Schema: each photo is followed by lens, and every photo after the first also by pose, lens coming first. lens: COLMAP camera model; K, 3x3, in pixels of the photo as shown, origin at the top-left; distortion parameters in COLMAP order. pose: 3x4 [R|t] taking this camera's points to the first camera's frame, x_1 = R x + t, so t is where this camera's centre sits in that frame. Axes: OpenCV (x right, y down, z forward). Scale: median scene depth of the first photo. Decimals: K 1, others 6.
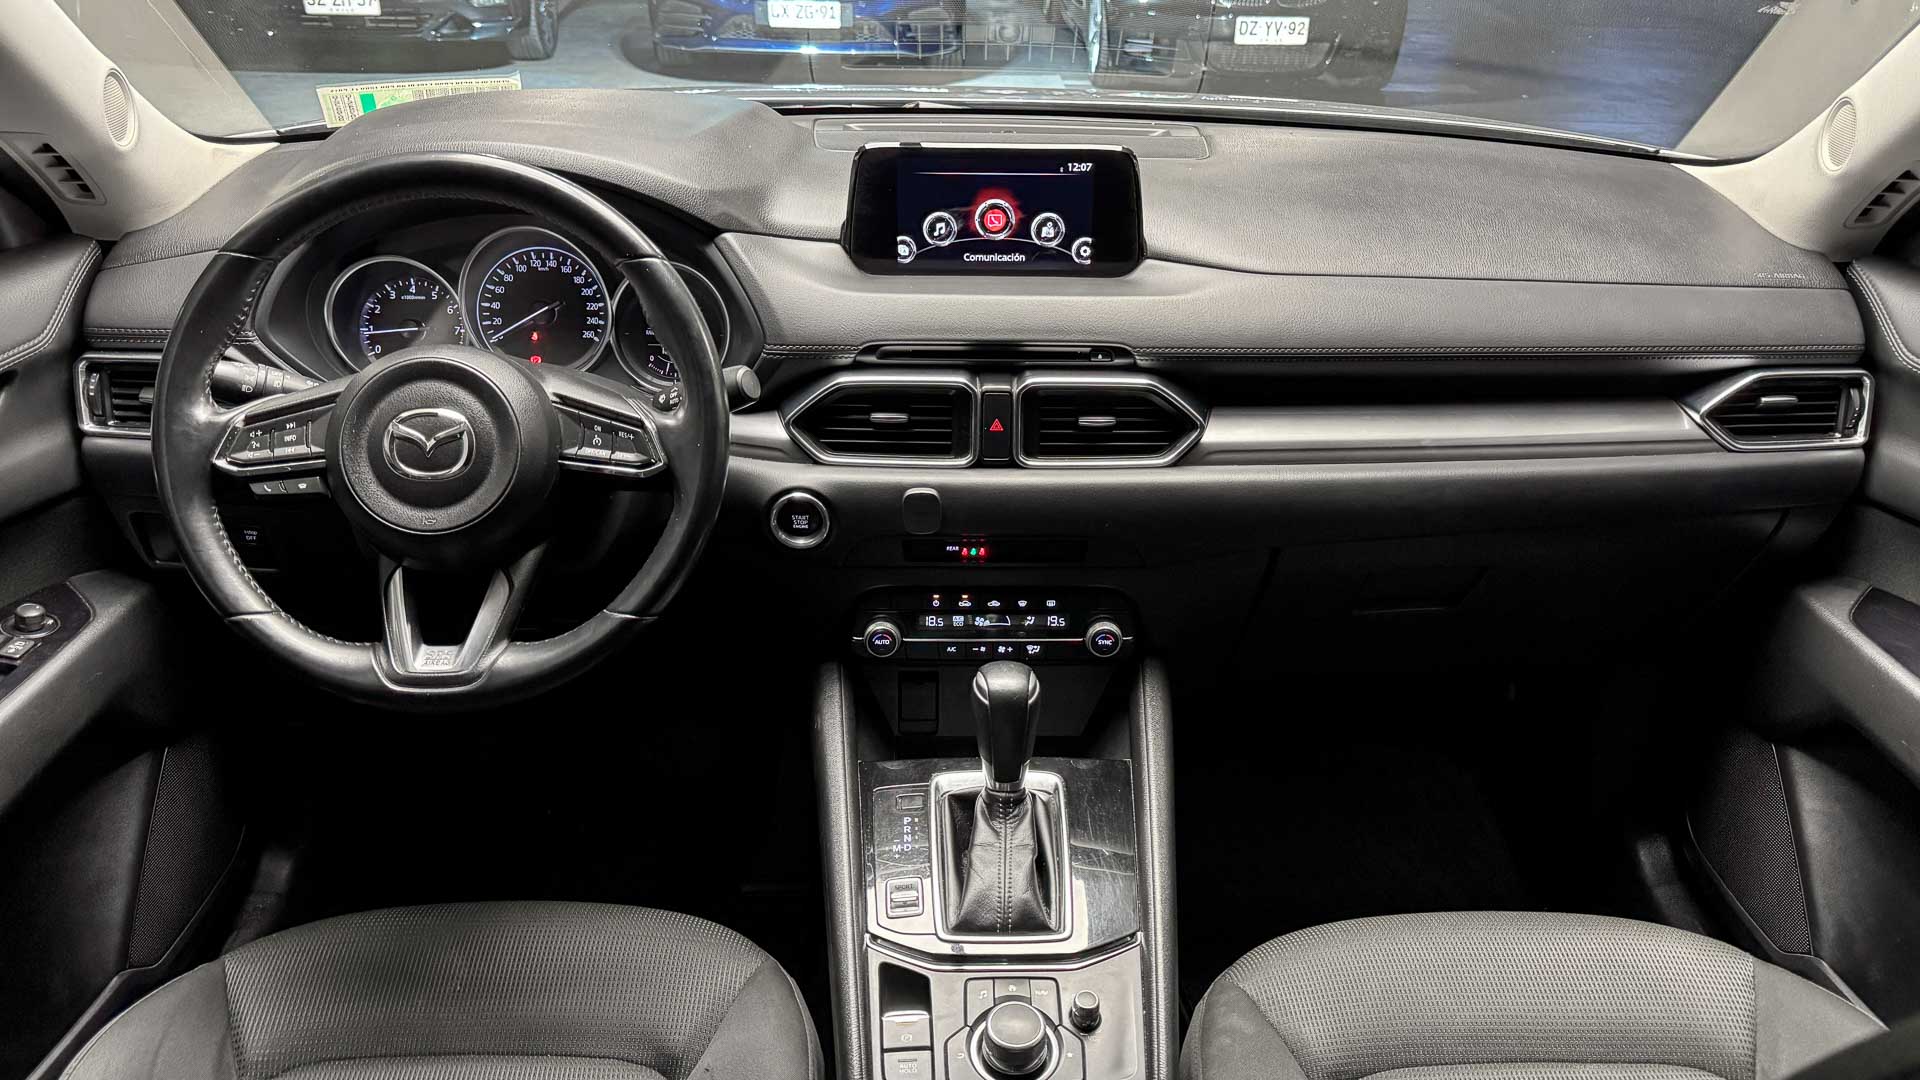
lens RADIAL K [[1430.5, 0, 1001.4], [0, 1430.5, 544.9], [0, 0, 1]] dist [0.116533, -0.212029]
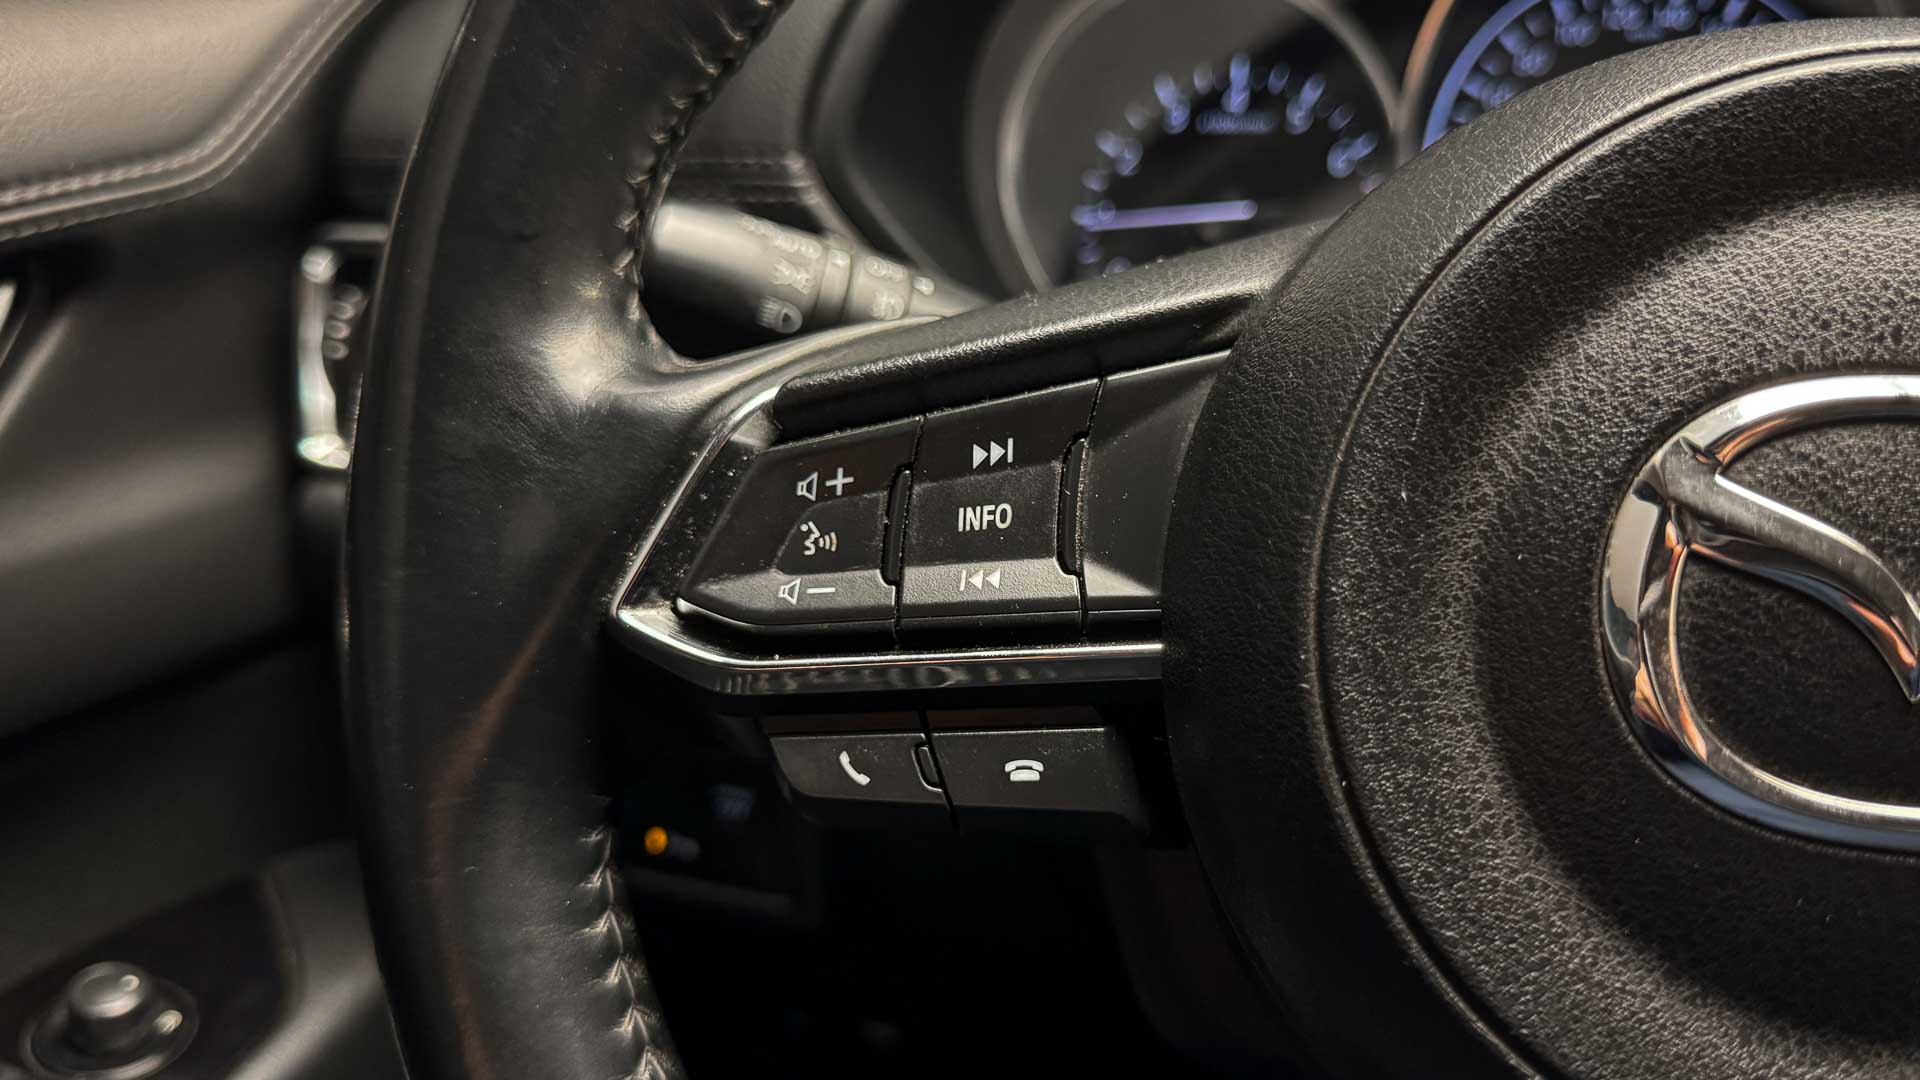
lens RADIAL K [[1574.3, 0, 1056.0], [0, 1574.3, 533.5], [0, 0, 1]] dist [0.137434, -0.260039]
pose [[0.960499, 0.063163, -0.271021, -0.363530], [-0.085344, 0.993830, -0.070842, -0.049155], [0.264874, 0.091174, 0.959963, 0.687837]]
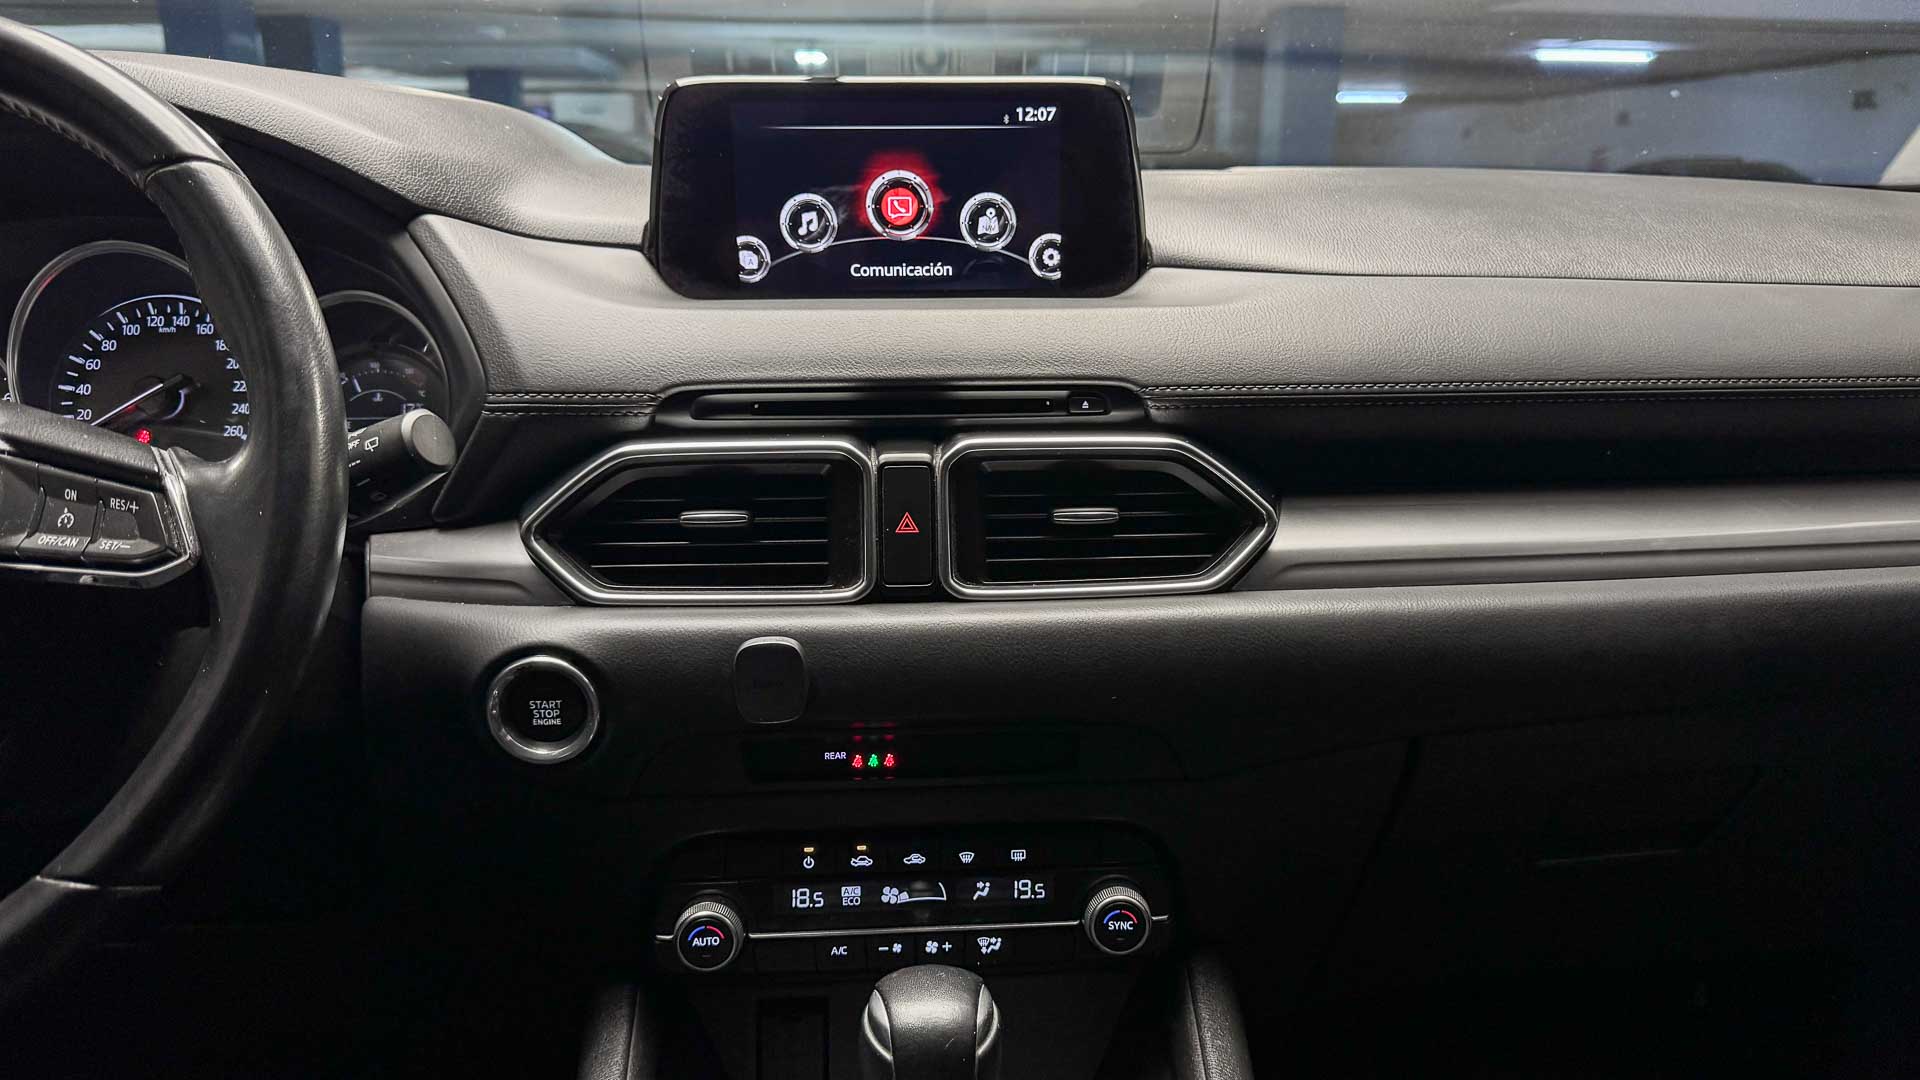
lens RADIAL K [[1415.2, 0, 990.2], [0, 1415.2, 534.1], [0, 0, 1]] dist [0.104624, -0.184430]
pose [[0.999346, -0.032857, 0.015125, 0.020413], [0.035425, 0.973556, -0.225686, 0.045596], [-0.007309, 0.226075, 0.974083, 0.458205]]
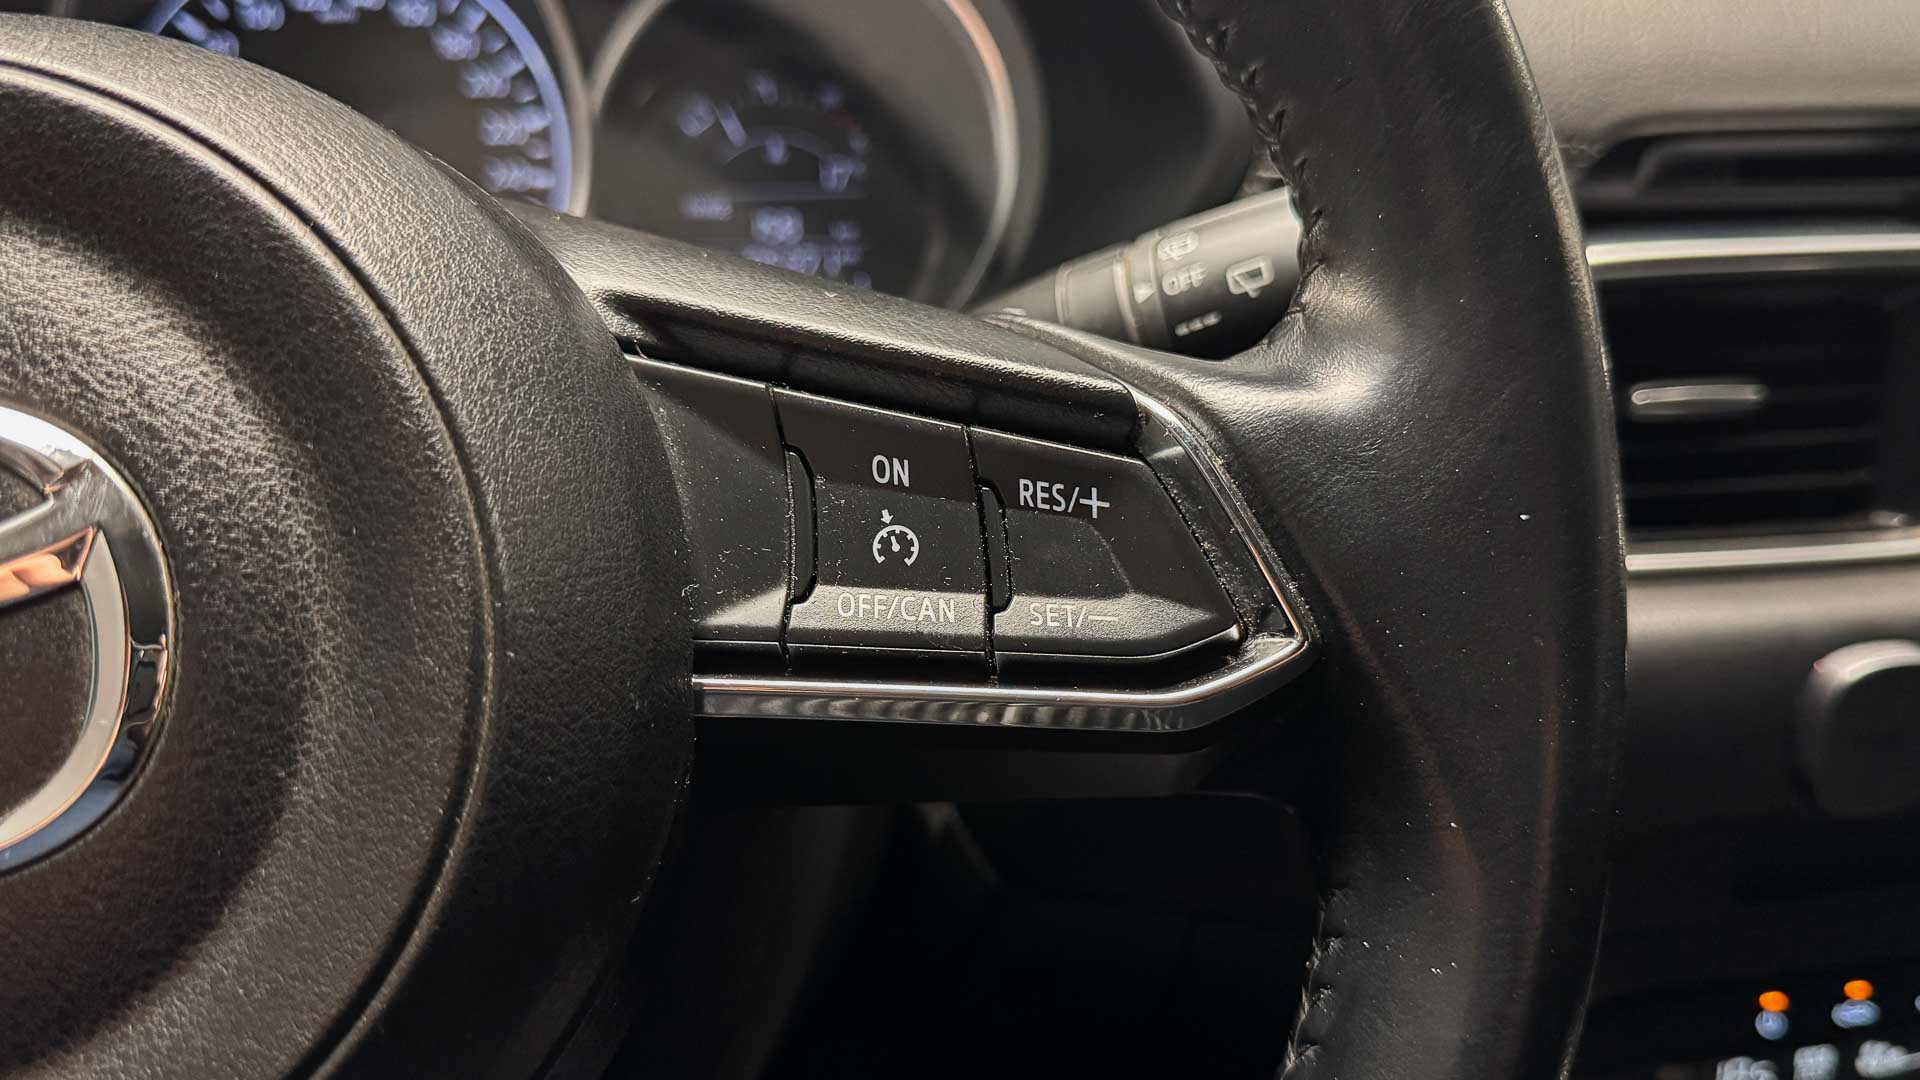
lens RADIAL K [[1676.8, 0, 1005.6], [0, 1676.8, 539.8], [0, 0, 1]] dist [0.120437, -0.293312]
pose [[0.986599, -0.073424, 0.145709, -0.256683], [0.084638, 0.993785, -0.072304, -0.049191], [-0.139494, 0.083668, 0.986682, 0.693010]]
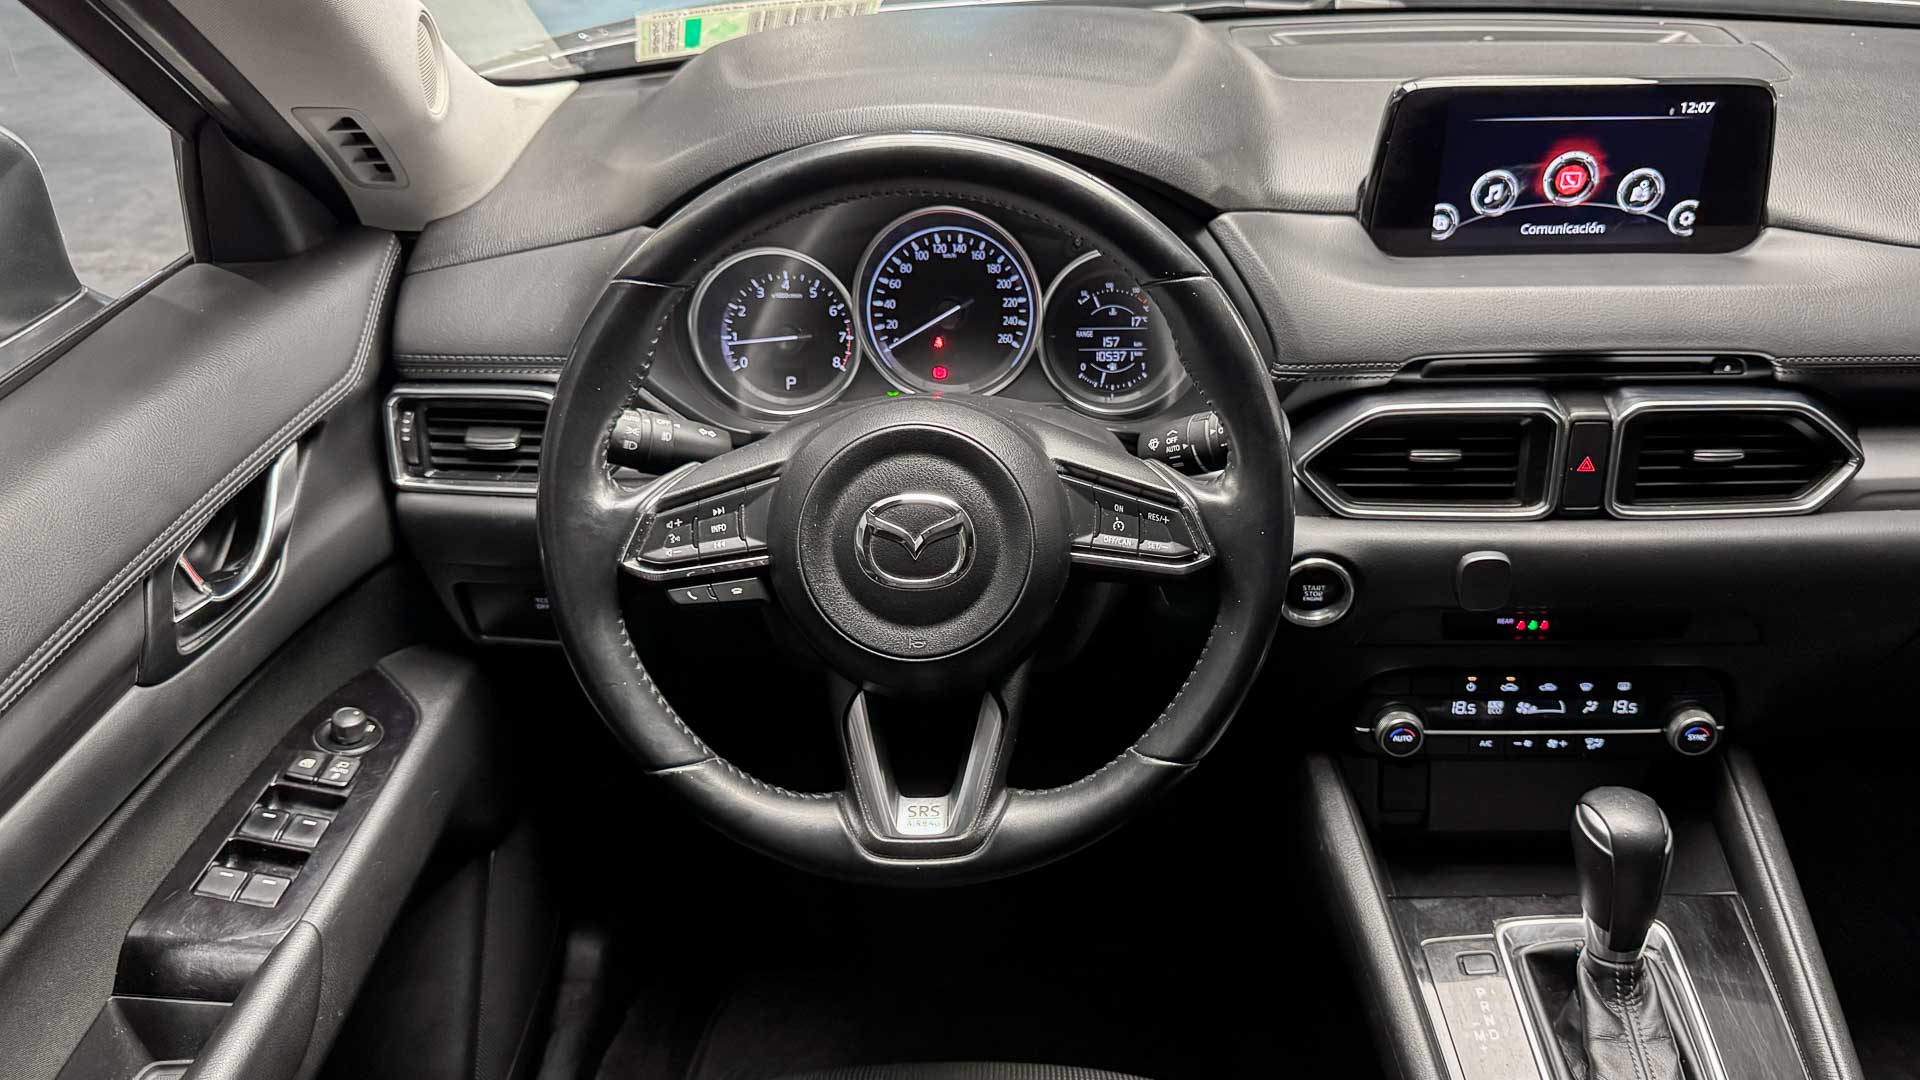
lens RADIAL K [[1470.3, 0, 1047.6], [0, 1470.3, 556.8], [0, 0, 1]] dist [0.155907, -0.397195]
pose [[0.998696, -0.007761, -0.050453, -0.241292], [0.012381, 0.995689, 0.091925, -0.109165], [0.049522, -0.092429, 0.994487, 0.210440]]
